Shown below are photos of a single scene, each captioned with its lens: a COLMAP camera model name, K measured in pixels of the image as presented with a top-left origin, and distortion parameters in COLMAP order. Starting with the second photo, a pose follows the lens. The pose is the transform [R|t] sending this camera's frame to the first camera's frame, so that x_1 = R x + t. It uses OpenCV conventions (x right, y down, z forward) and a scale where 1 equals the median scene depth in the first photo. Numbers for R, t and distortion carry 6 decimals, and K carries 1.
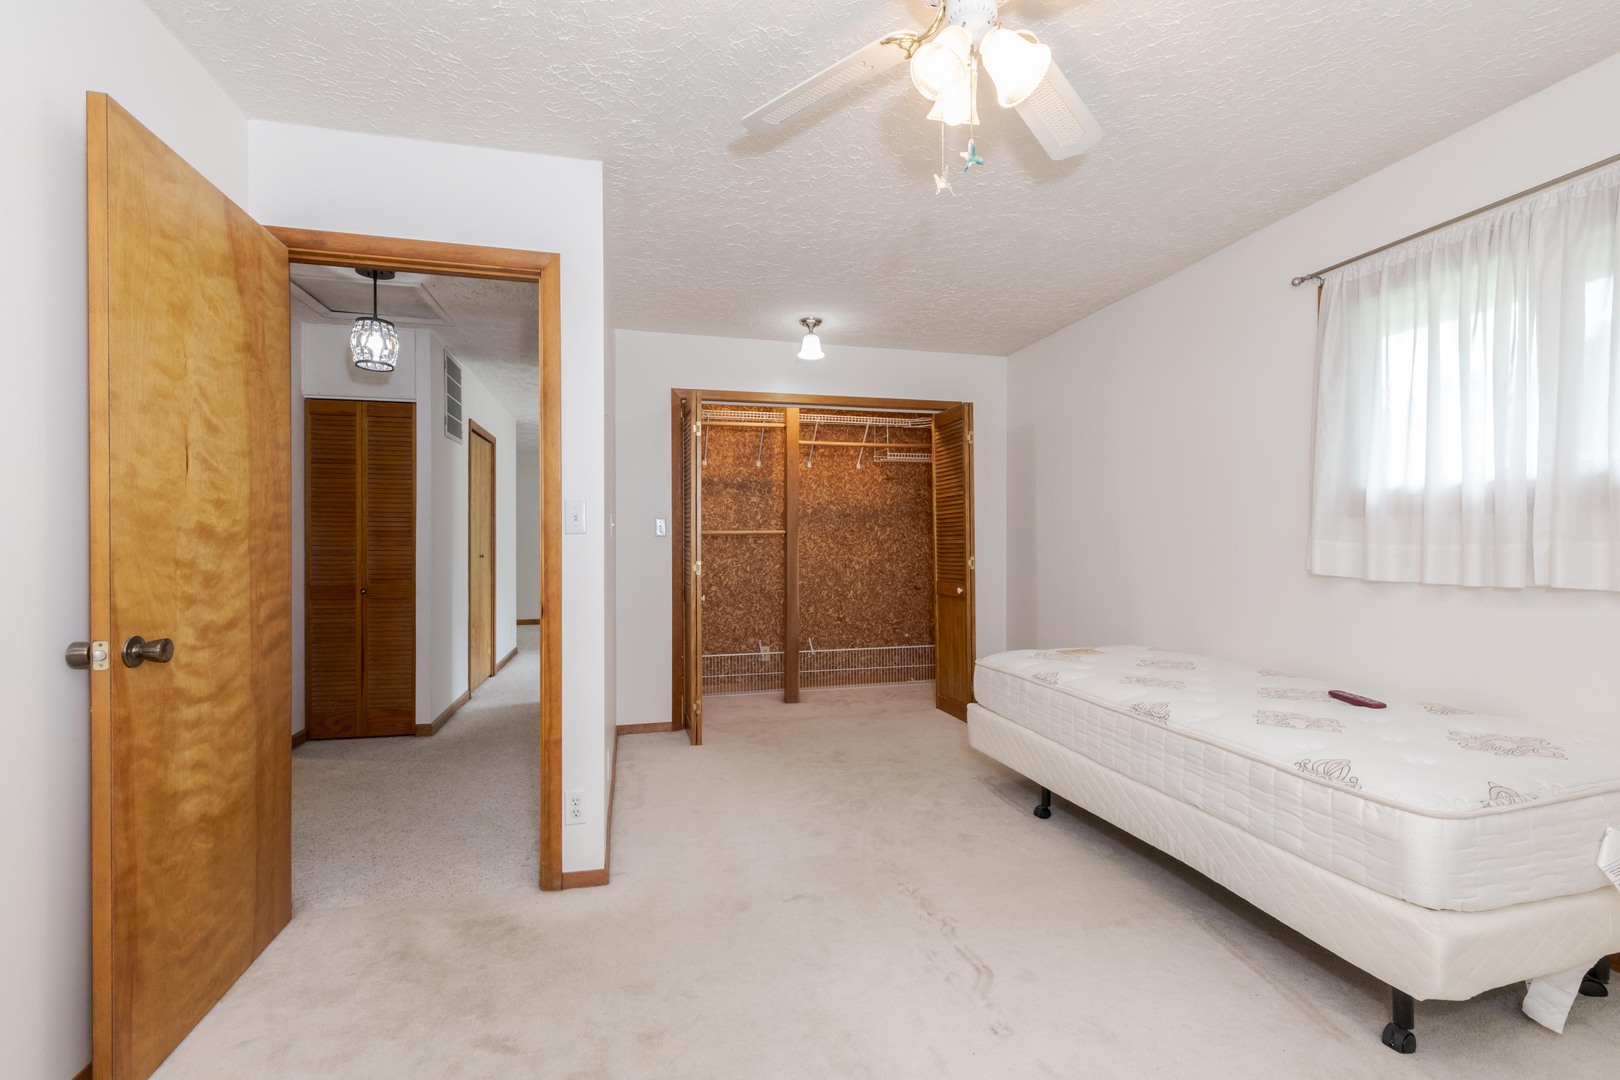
lens RADIAL K [[715.9, 0, 815.3], [0, 715.9, 541.8], [0, 0, 1]] dist [0.000559, 0.000061]
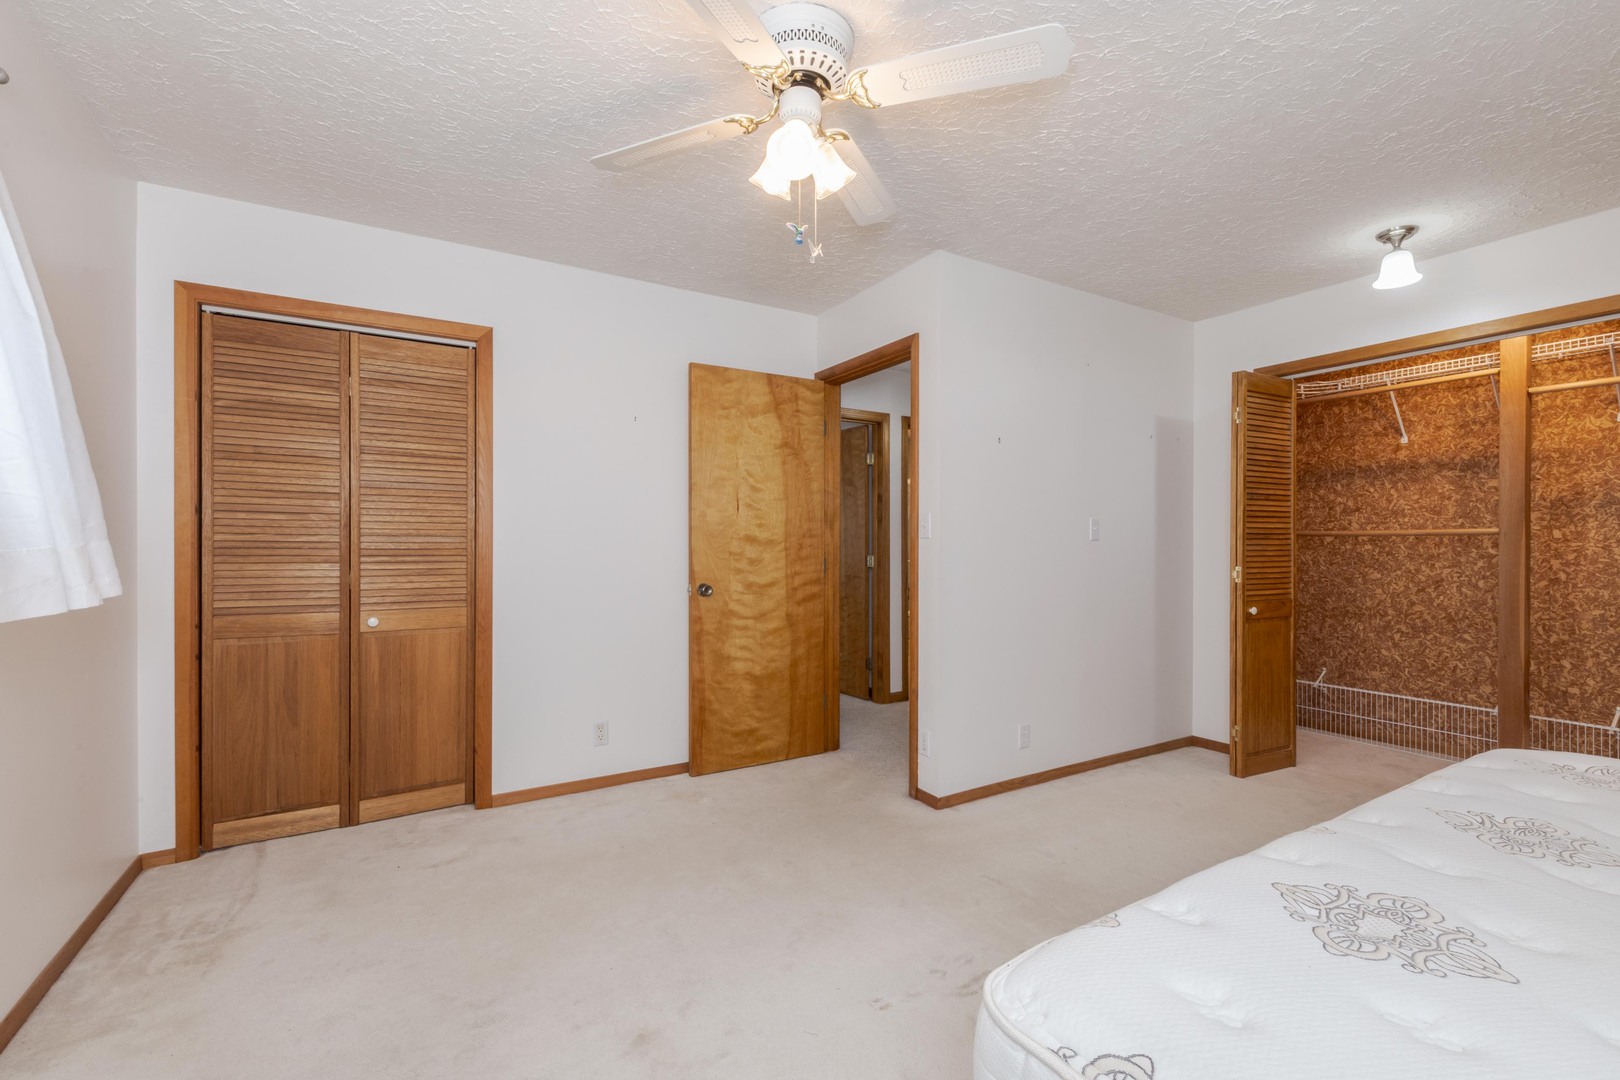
lens RADIAL K [[699.5, 0, 801.1], [0, 699.5, 546.4], [0, 0, 1]] dist [0.002190, 0.000139]
pose [[0.271799, 0.006059, -0.962335, 0.411480], [-0.002050, 0.999982, 0.005717, -0.001572], [0.962352, 0.000419, 0.271806, 0.203025]]
